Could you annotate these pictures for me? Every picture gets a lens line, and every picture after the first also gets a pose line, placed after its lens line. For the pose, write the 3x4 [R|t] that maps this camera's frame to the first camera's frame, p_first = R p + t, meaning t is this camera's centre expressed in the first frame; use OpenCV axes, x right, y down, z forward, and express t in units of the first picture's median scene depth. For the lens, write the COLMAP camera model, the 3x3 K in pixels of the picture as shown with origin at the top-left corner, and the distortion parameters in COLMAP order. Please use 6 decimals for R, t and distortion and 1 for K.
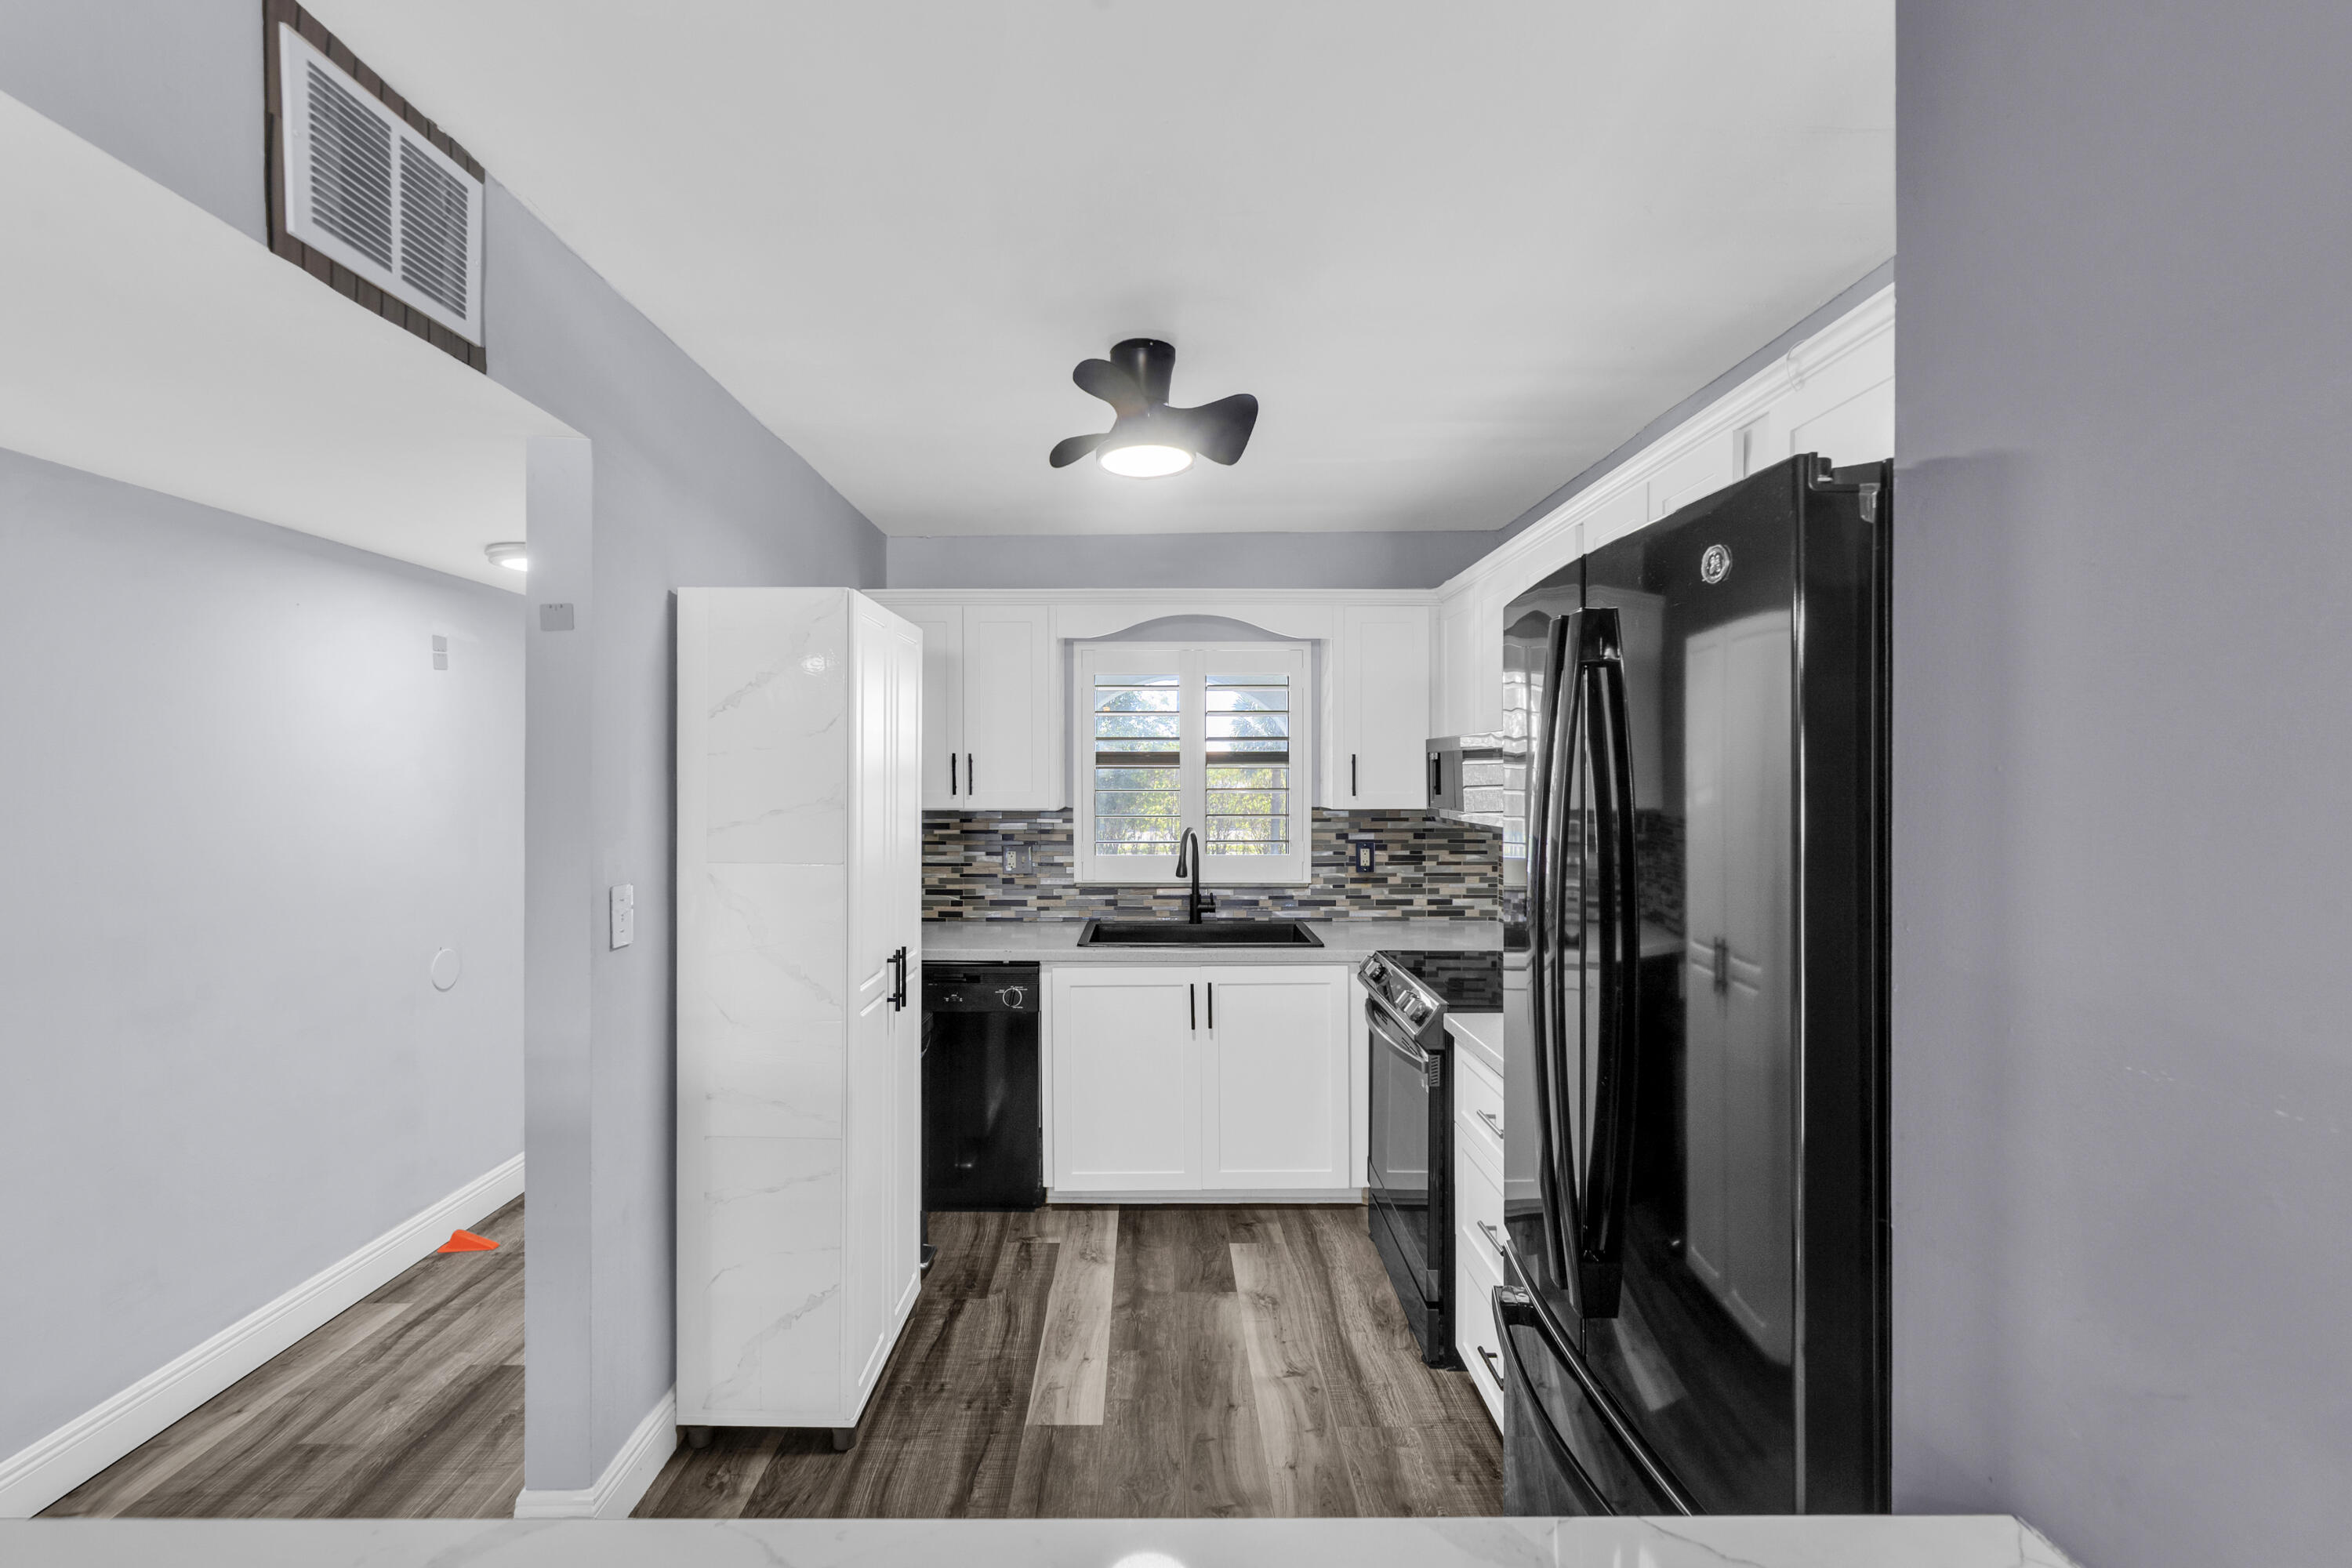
lens RADIAL K [[992.6, 0, 1154.8], [0, 992.6, 769.7], [0, 0, 1]] dist [-0.004379, -0.000523]
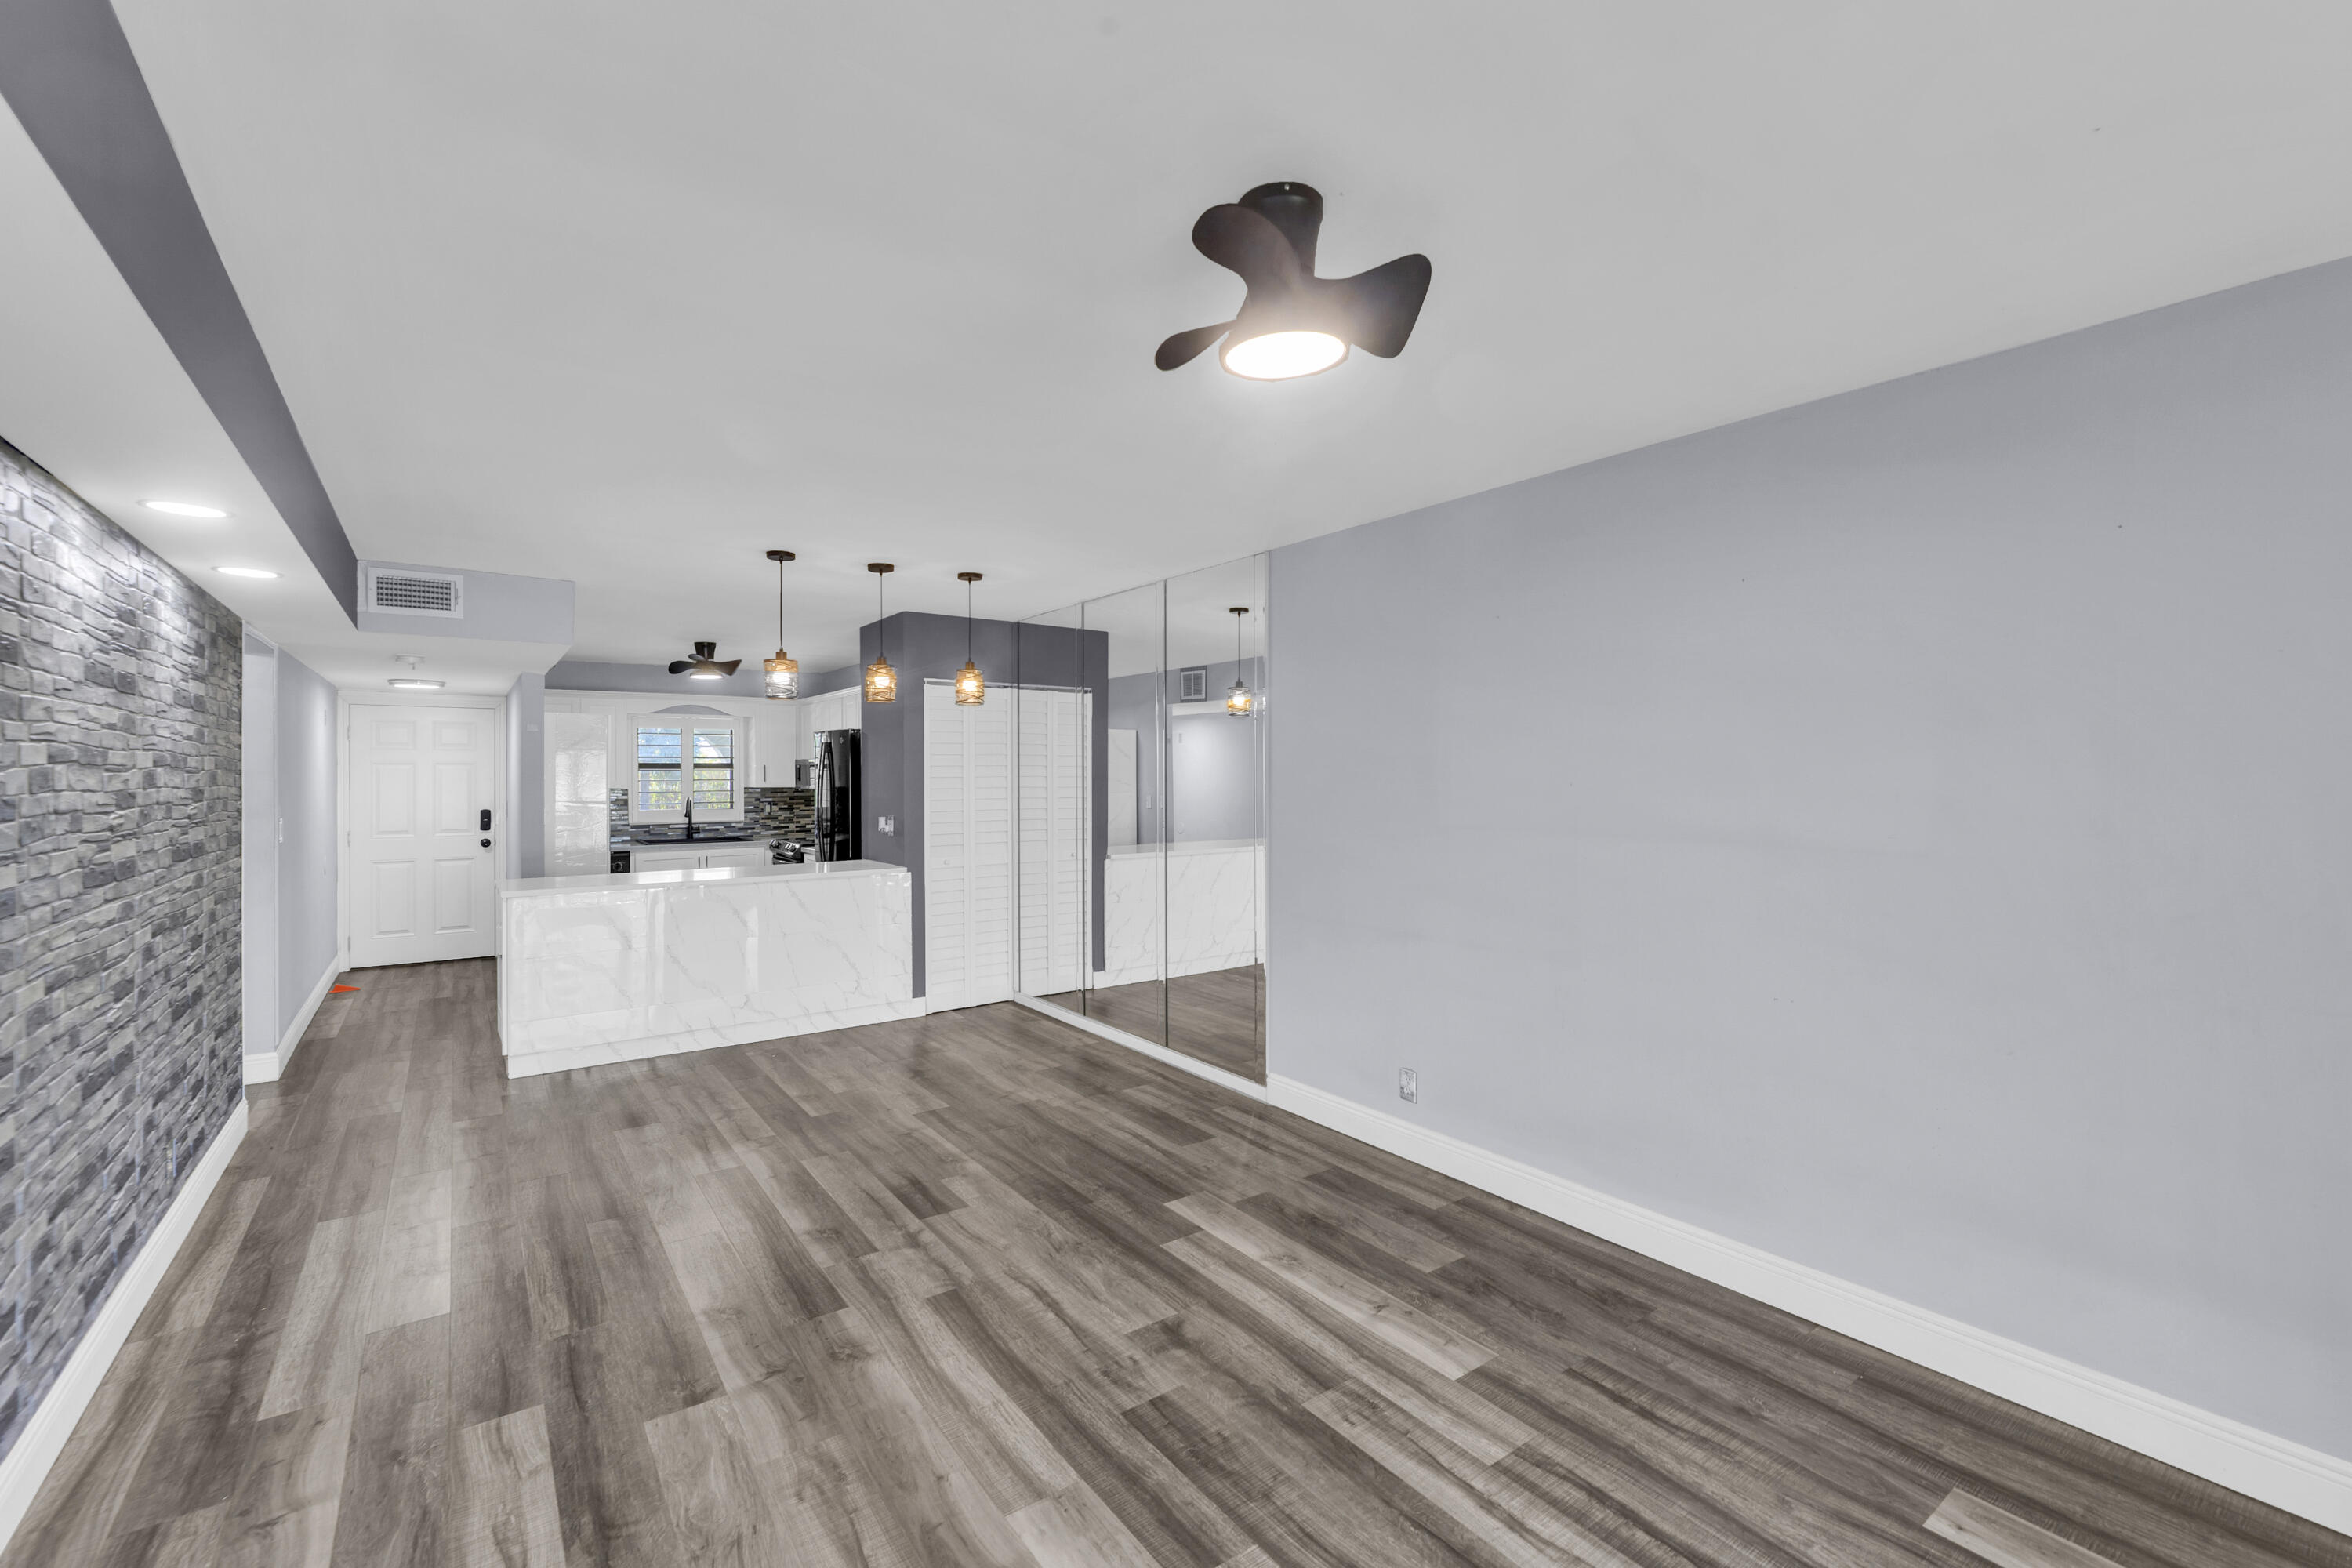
lens RADIAL K [[990.5, 0, 1154.7], [0, 990.5, 763.5], [0, 0, 1]] dist [0.004571, 0.000317]
pose [[0.822939, 0.003483, 0.568120, -0.366938], [-0.000851, 0.999988, -0.004898, -0.006980], [-0.568130, 0.003547, 0.822931, -1.445430]]
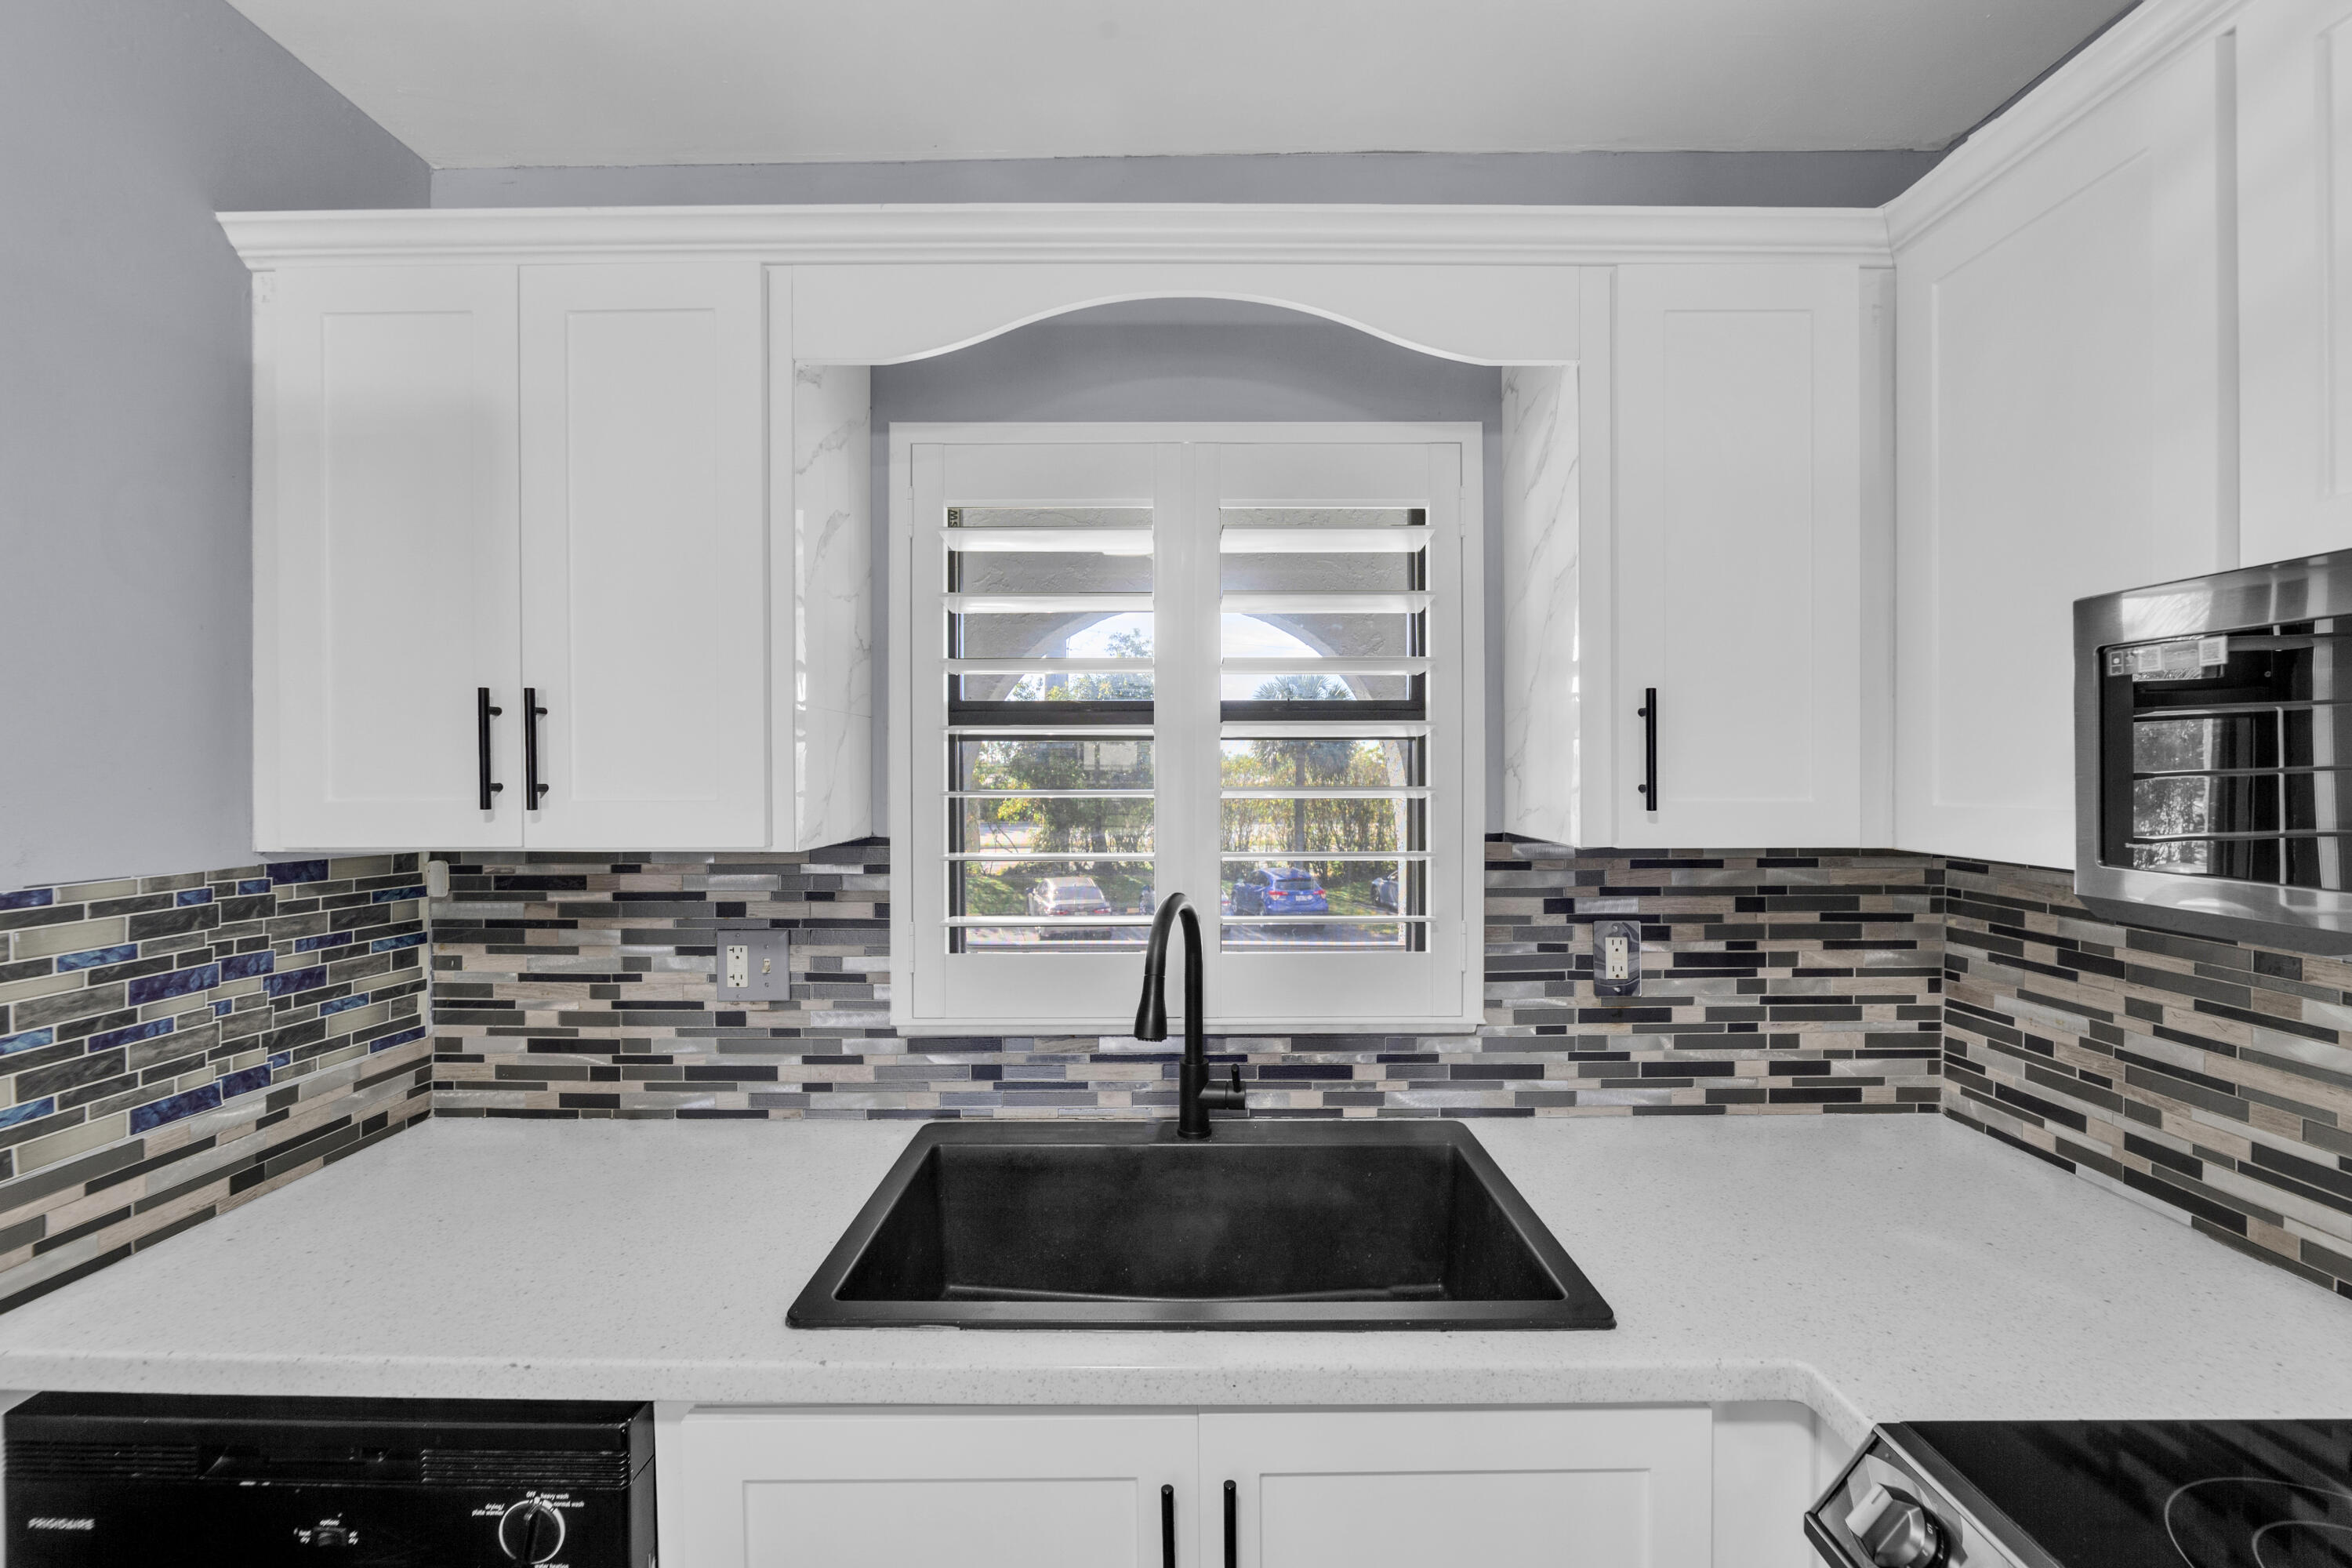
lens RADIAL K [[996.5, 0, 1173.8], [0, 996.5, 775.5], [0, 0, 1]] dist [-0.008661, 0.001525]
pose [[0.999991, -0.002225, -0.003657, 0.034332], [0.002272, 0.999916, 0.012793, 0.008761], [0.003628, -0.012801, 0.999911, 0.602422]]
